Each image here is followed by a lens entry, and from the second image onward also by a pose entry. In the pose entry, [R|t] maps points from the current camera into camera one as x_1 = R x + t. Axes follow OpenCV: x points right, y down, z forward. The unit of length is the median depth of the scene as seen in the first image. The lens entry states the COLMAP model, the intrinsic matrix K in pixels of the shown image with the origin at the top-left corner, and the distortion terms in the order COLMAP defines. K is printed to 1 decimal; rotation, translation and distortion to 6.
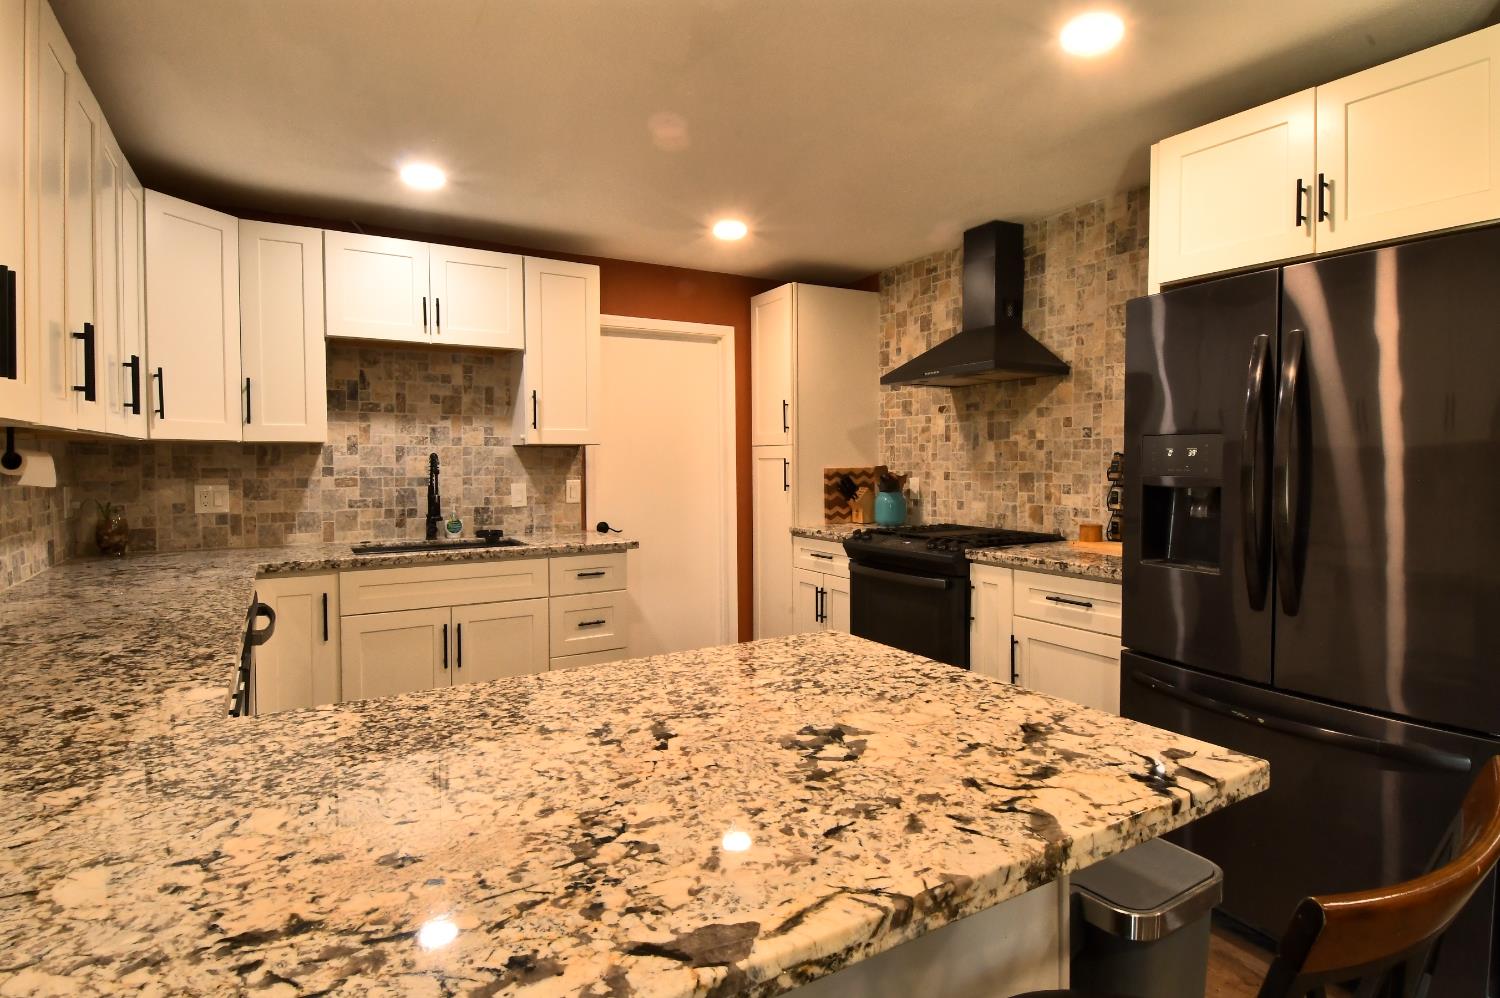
lens RADIAL K [[777.6, 0, 770.4], [0, 777.6, 487.2], [0, 0, 1]] dist [0.031887, -0.038185]
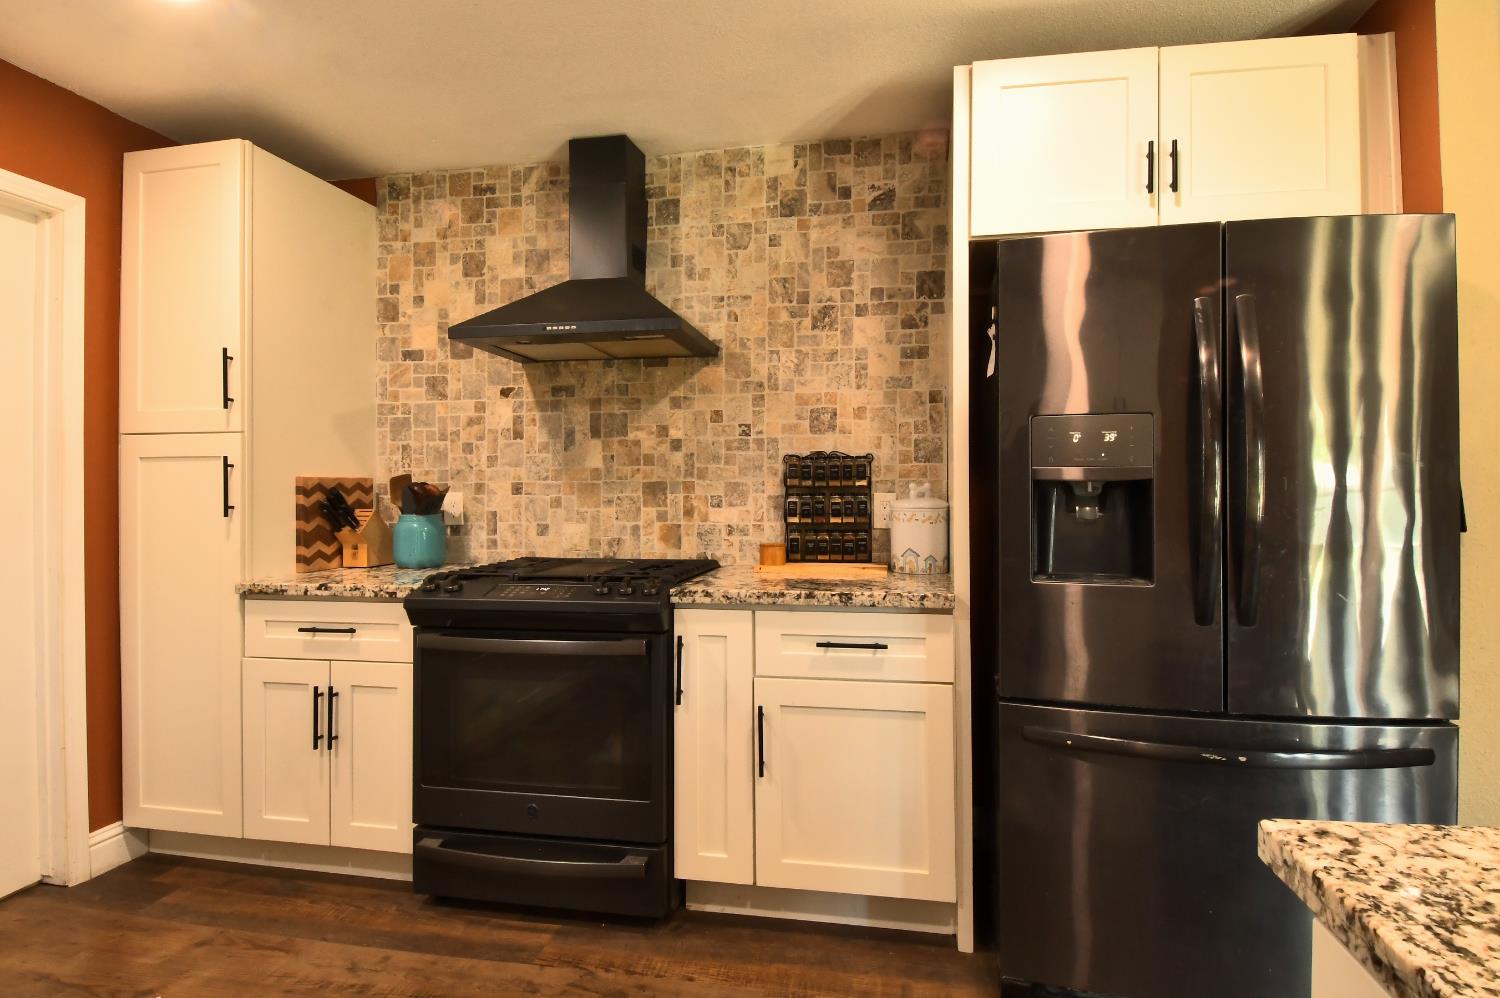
lens RADIAL K [[777.6, 0, 770.4], [0, 777.6, 487.2], [0, 0, 1]] dist [0.031887, -0.038185]
pose [[0.654336, 0.004451, 0.756191, -0.166156], [0.027174, 0.999198, -0.029395, 0.011936], [-0.755716, 0.039783, 0.653691, 0.414737]]
